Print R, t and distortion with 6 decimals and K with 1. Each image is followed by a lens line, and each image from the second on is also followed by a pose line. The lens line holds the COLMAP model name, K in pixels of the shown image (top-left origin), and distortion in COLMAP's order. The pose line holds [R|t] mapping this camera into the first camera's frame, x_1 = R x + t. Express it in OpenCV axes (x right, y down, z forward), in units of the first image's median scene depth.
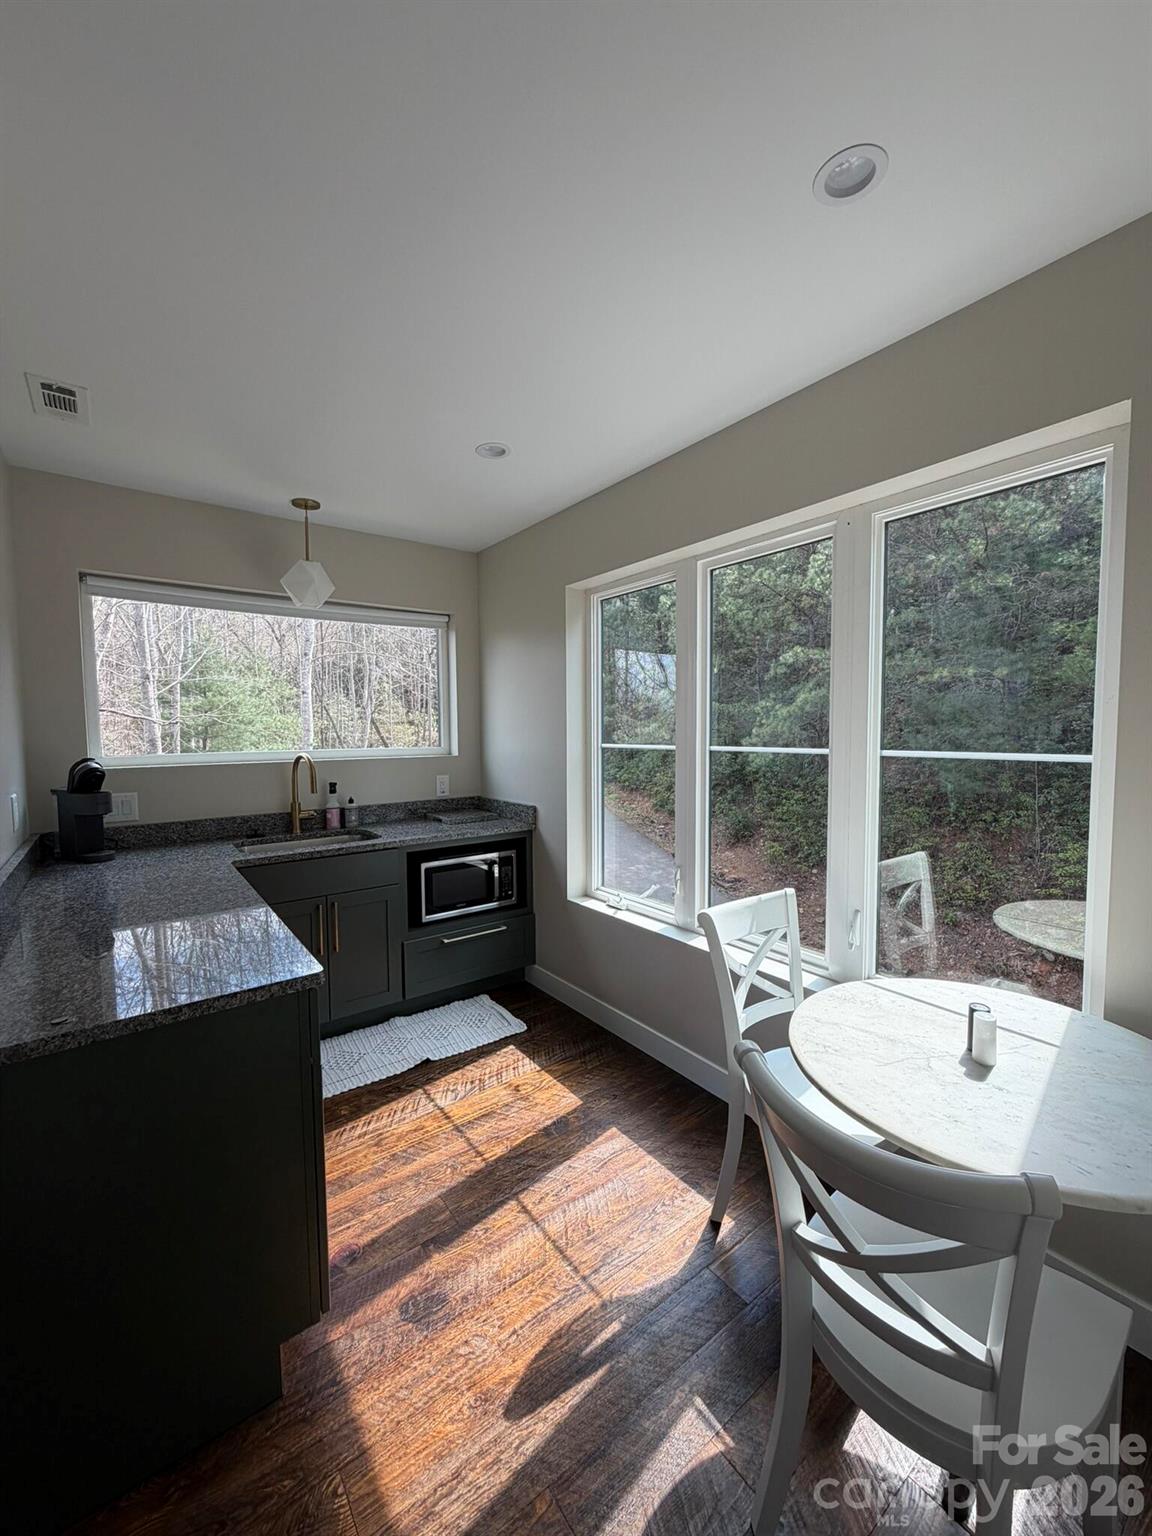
lens RADIAL K [[617.0, 0, 578.0], [0, 617.0, 769.4], [0, 0, 1]] dist [0.003026, 0.000122]
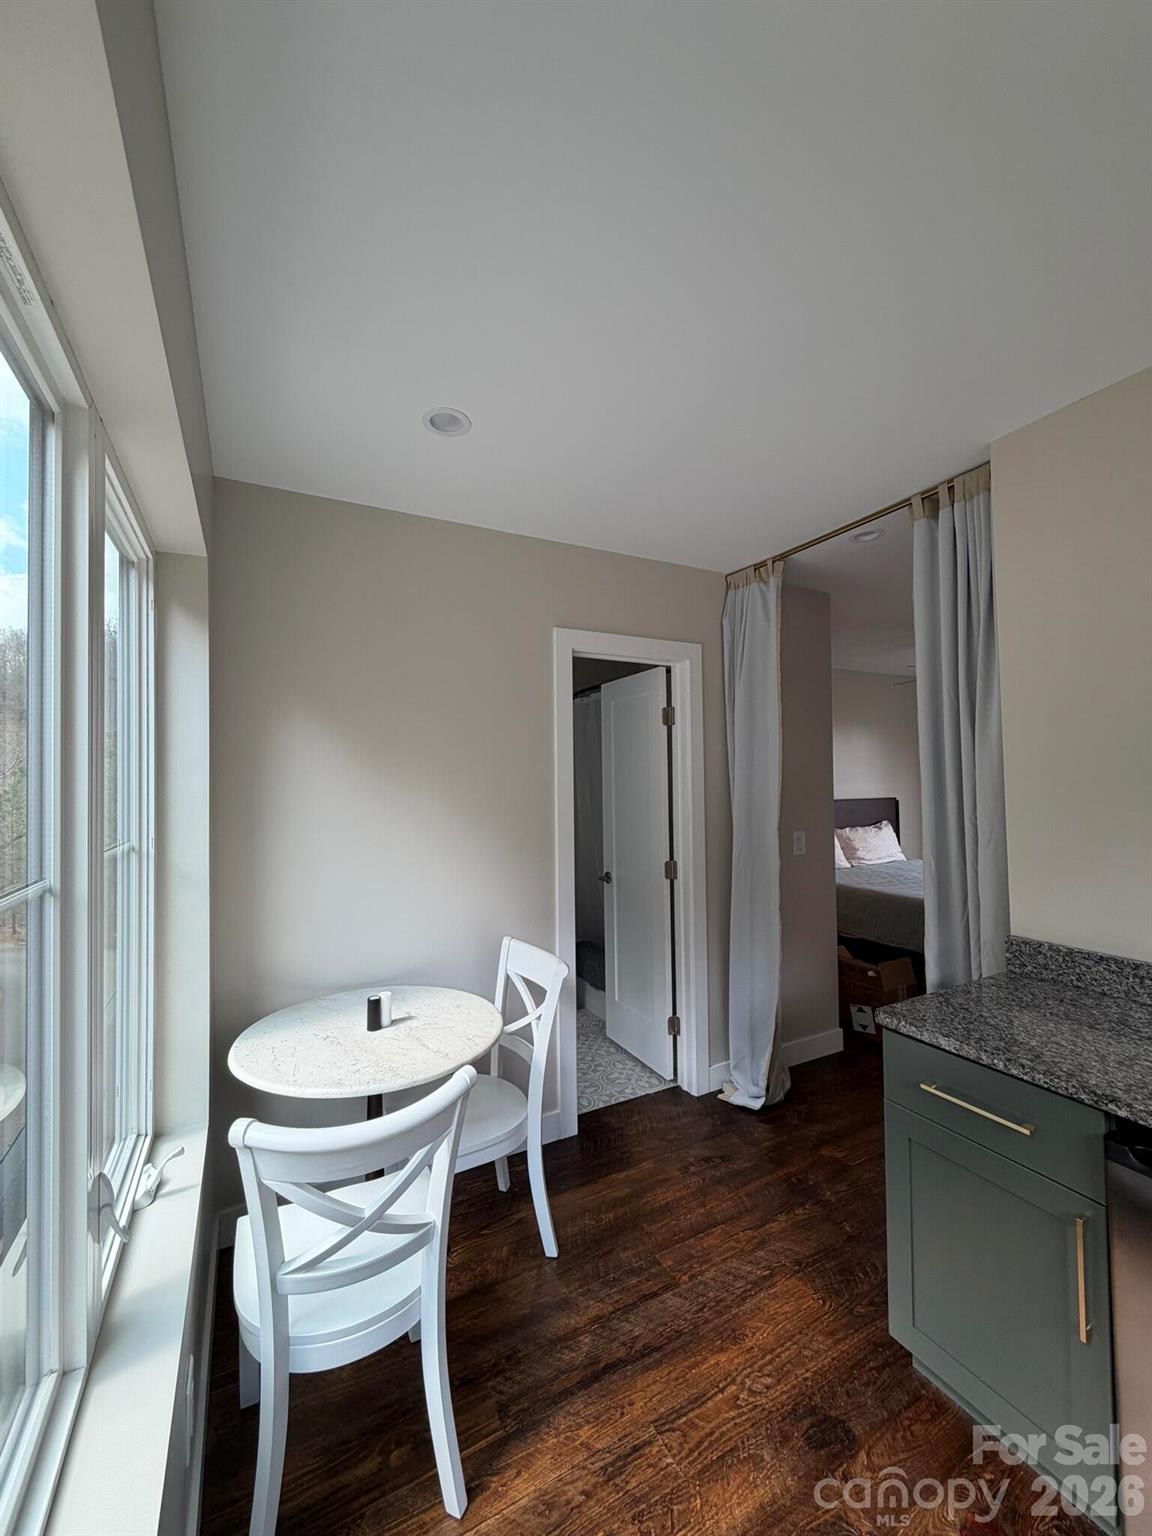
lens RADIAL K [[617.0, 0, 575.6], [0, 617.0, 768.1], [0, 0, 1]] dist [0.003026, 0.000122]
pose [[-0.987539, 0.023397, 0.155624, -0.046058], [0.029818, 0.998792, 0.039056, -0.159668], [-0.154522, 0.043209, -0.987044, 1.939259]]
